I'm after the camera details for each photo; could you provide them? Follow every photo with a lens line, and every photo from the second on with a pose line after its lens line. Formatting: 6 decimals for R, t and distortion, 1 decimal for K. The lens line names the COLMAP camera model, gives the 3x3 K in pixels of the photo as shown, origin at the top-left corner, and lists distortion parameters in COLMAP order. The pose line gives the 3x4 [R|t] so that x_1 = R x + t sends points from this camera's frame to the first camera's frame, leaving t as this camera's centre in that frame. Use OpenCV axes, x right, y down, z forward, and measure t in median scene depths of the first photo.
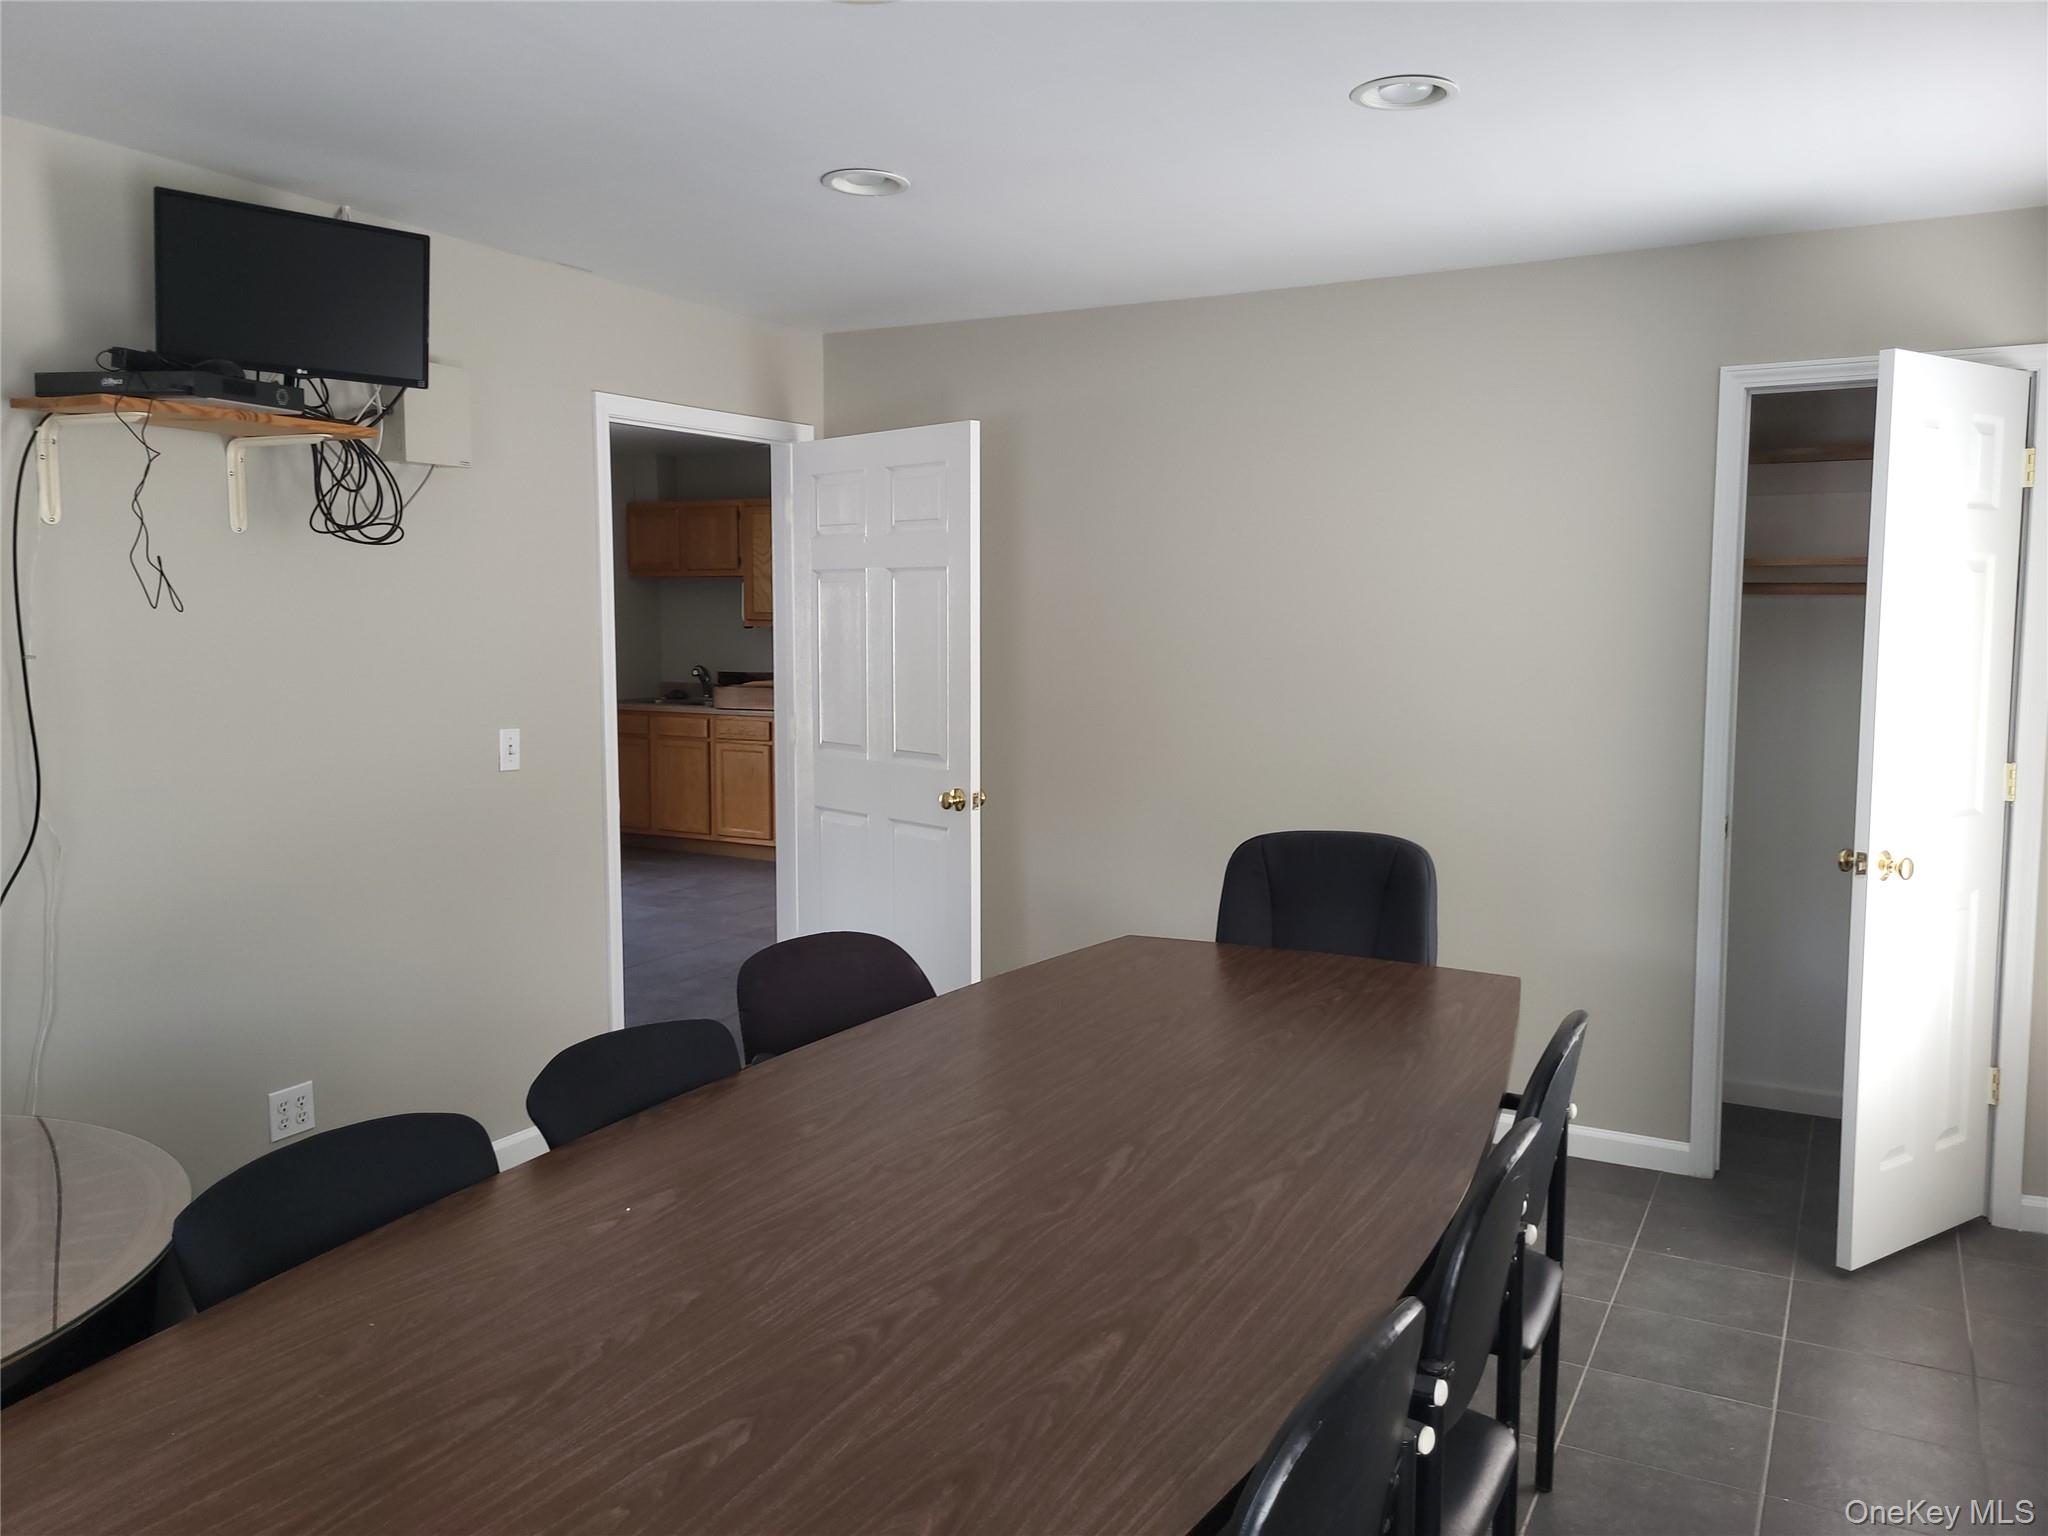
lens RADIAL K [[1565.6, 0, 1029.0], [0, 1565.6, 745.5], [0, 0, 1]] dist [0.009534, -0.004657]
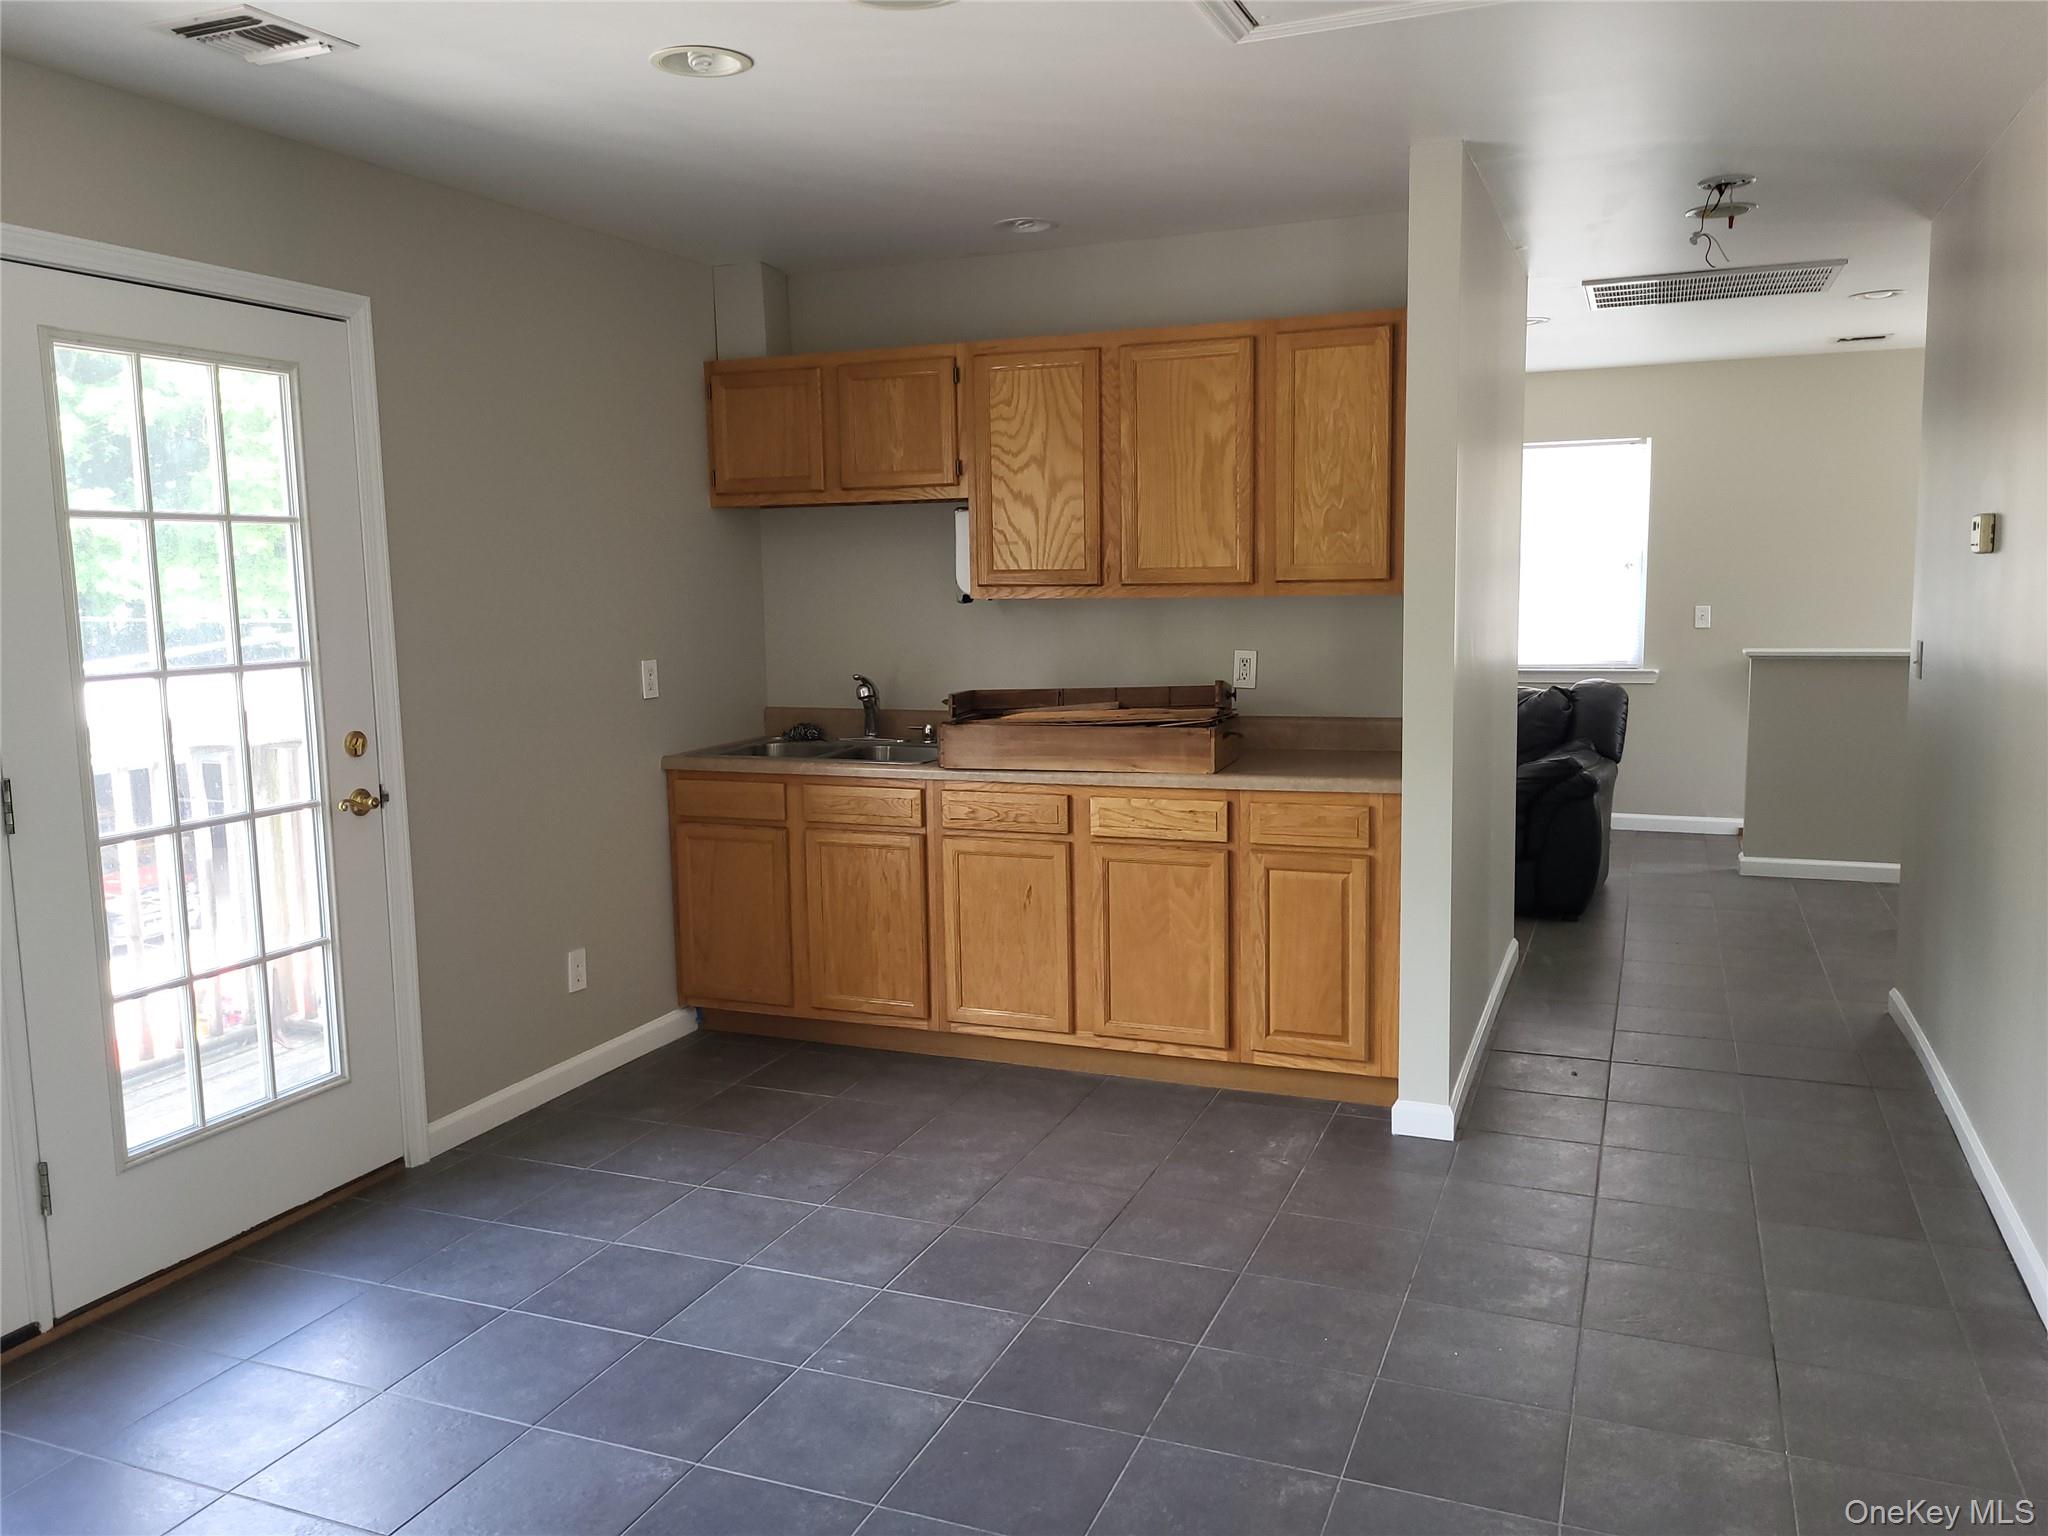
lens RADIAL K [[1565.6, 0, 1031.5], [0, 1565.6, 782.3], [0, 0, 1]] dist [0.009534, -0.004657]
pose [[0.992644, -0.035505, 0.115743, -0.224018], [0.031476, 0.998840, 0.036451, -0.035587], [-0.116903, -0.032540, 0.992610, 0.500114]]
